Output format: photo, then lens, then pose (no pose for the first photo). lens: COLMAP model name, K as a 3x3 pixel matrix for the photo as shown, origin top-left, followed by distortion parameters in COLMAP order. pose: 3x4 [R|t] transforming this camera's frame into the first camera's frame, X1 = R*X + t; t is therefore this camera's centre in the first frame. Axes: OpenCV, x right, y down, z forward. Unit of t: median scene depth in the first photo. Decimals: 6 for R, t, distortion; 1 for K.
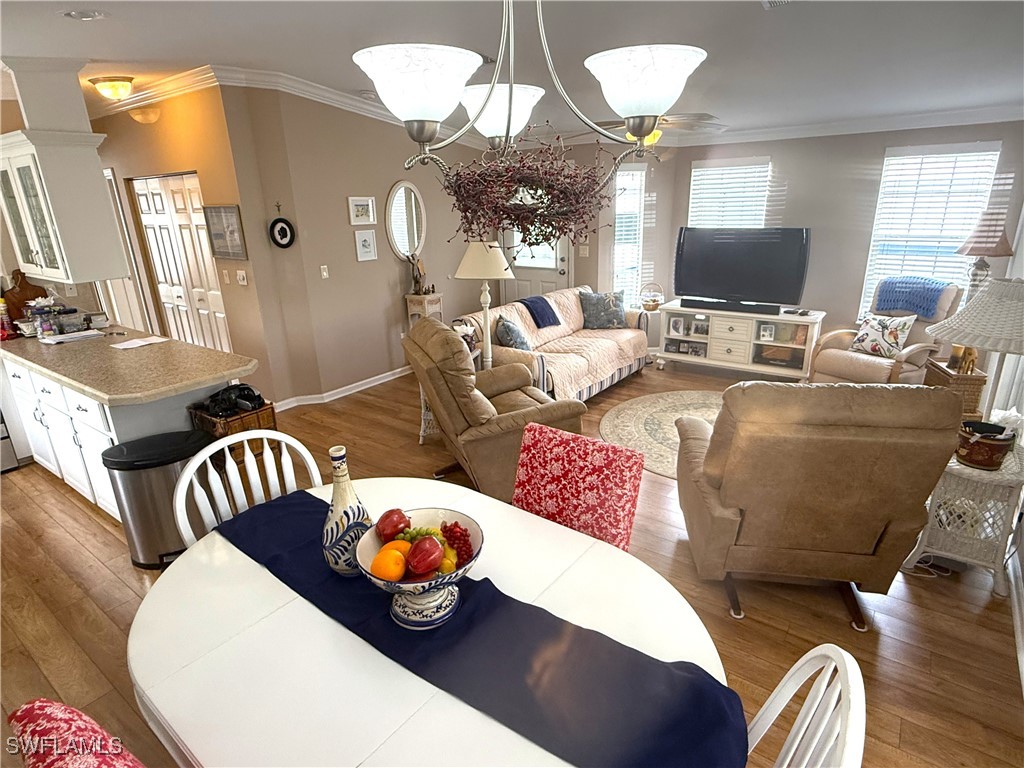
lens RADIAL K [[556.7, 0, 518.7], [0, 556.7, 384.2], [0, 0, 1]] dist [-0.000944, 0.000060]
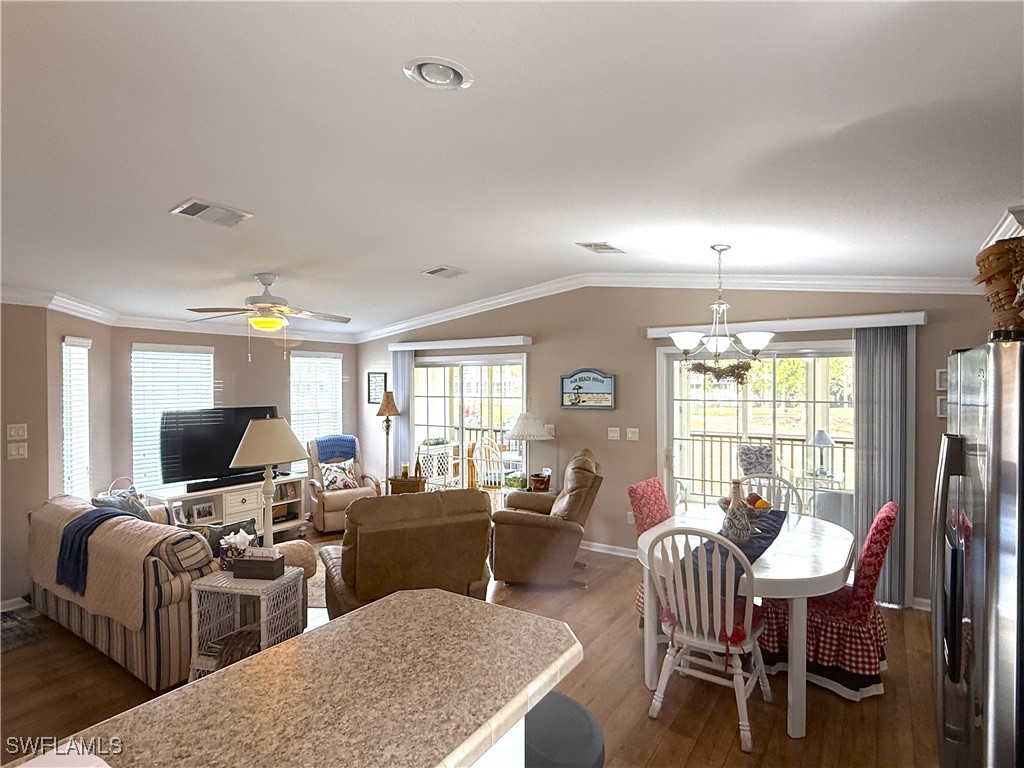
lens RADIAL K [[556.7, 0, 518.7], [0, 556.7, 384.2], [0, 0, 1]] dist [-0.000944, 0.000060]
pose [[-0.028264, 0.019739, 0.999406, -0.650558], [0.322979, 0.946358, -0.009557, -0.126908], [-0.945984, 0.322517, -0.033123, 0.475805]]
